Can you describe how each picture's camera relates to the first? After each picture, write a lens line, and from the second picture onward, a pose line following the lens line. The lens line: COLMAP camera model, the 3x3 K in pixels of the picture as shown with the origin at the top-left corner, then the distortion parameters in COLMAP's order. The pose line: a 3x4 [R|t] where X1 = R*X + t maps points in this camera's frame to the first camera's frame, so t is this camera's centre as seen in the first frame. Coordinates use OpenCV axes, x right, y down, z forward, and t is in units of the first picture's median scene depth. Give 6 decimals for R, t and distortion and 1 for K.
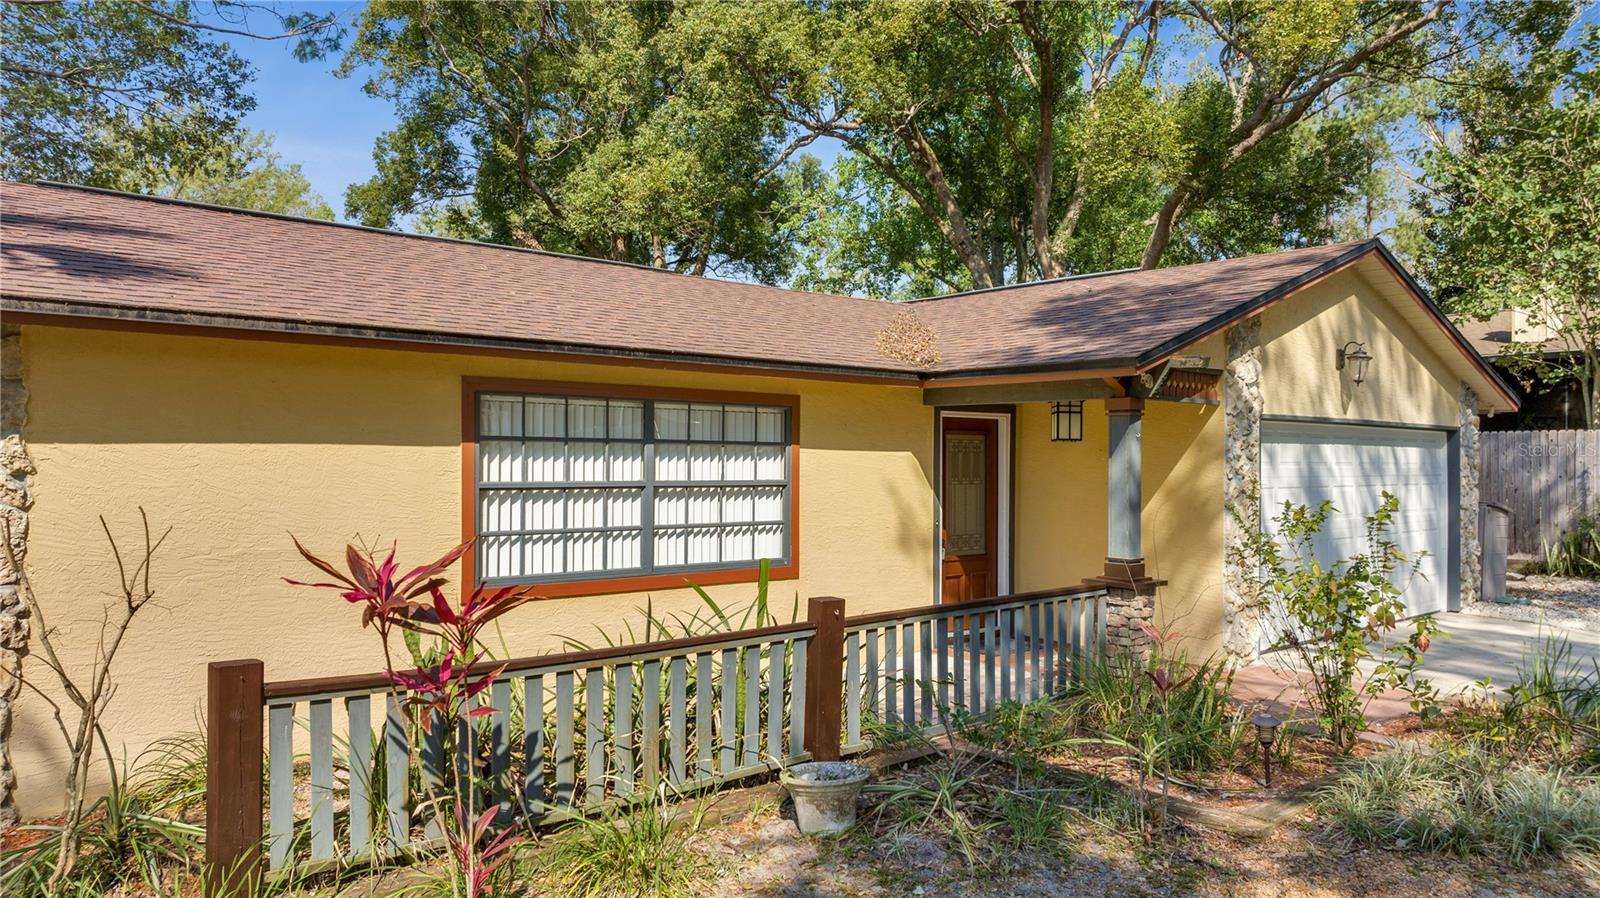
lens RADIAL K [[1161.6, 0, 799.1], [0, 1161.6, 464.2], [0, 0, 1]] dist [-0.012862, 0.001991]
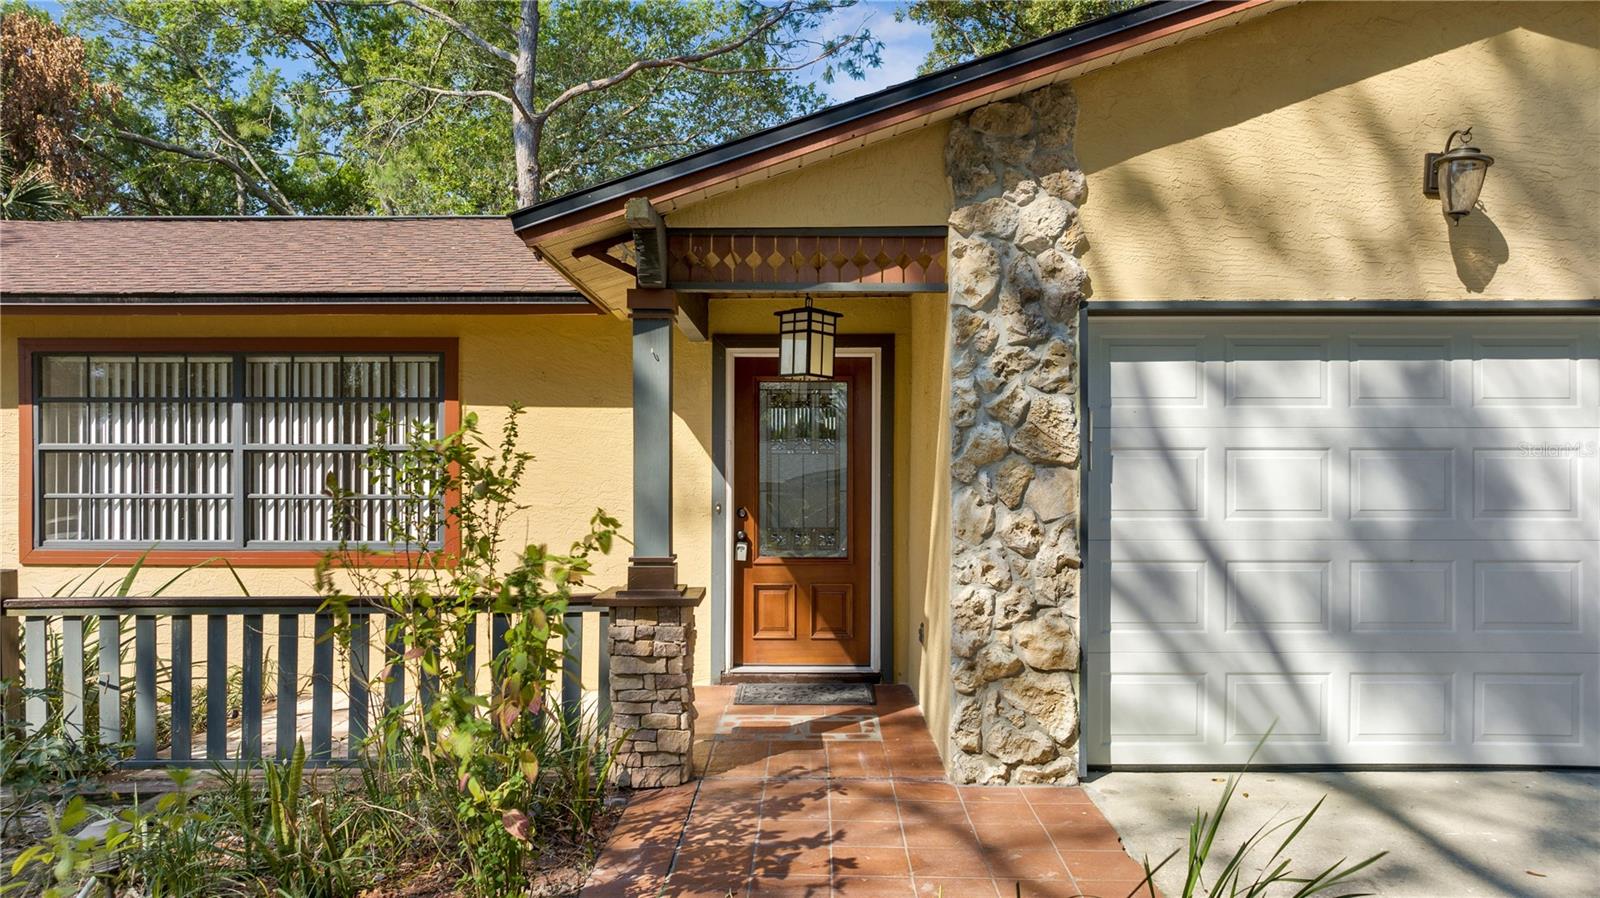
lens RADIAL K [[1161.6, 0, 799.1], [0, 1161.6, 464.2], [0, 0, 1]] dist [-0.012862, 0.001991]
pose [[0.744778, -0.013475, -0.667176, 0.713349], [0.004268, 0.999872, -0.015429, 0.040756], [0.667298, 0.008644, 0.744740, 0.590380]]
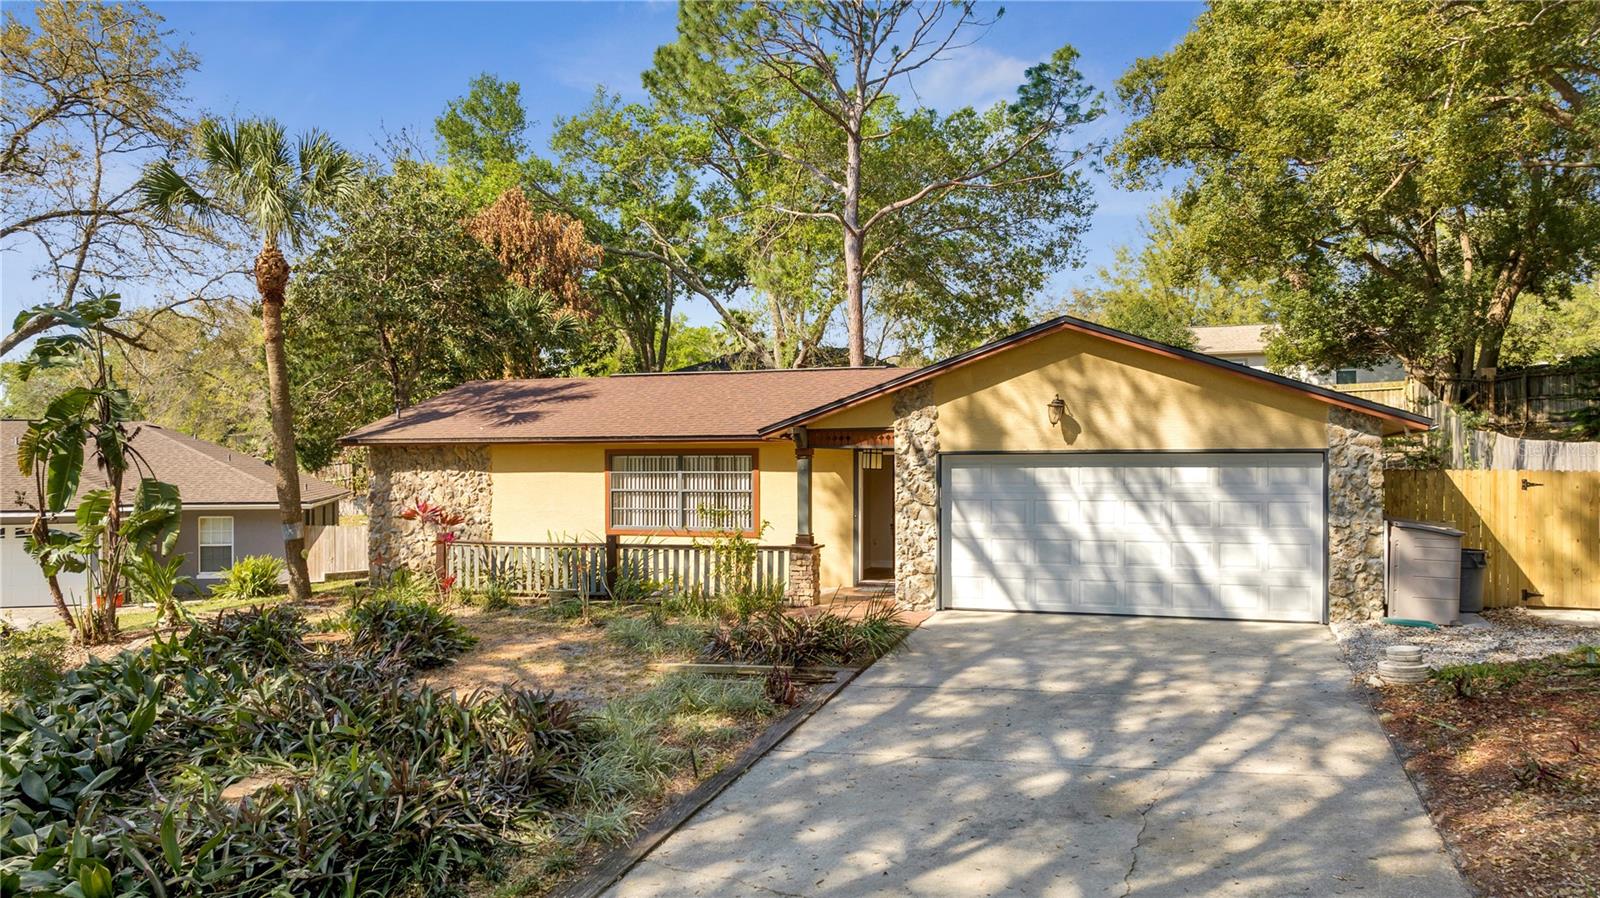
lens RADIAL K [[1161.6, 0, 799.1], [0, 1161.6, 464.2], [0, 0, 1]] dist [-0.012862, 0.001991]
pose [[0.483570, -0.007688, -0.875272, 1.837492], [0.006255, 0.999966, -0.005327, -0.020076], [0.875283, -0.002899, 0.483602, 0.098888]]
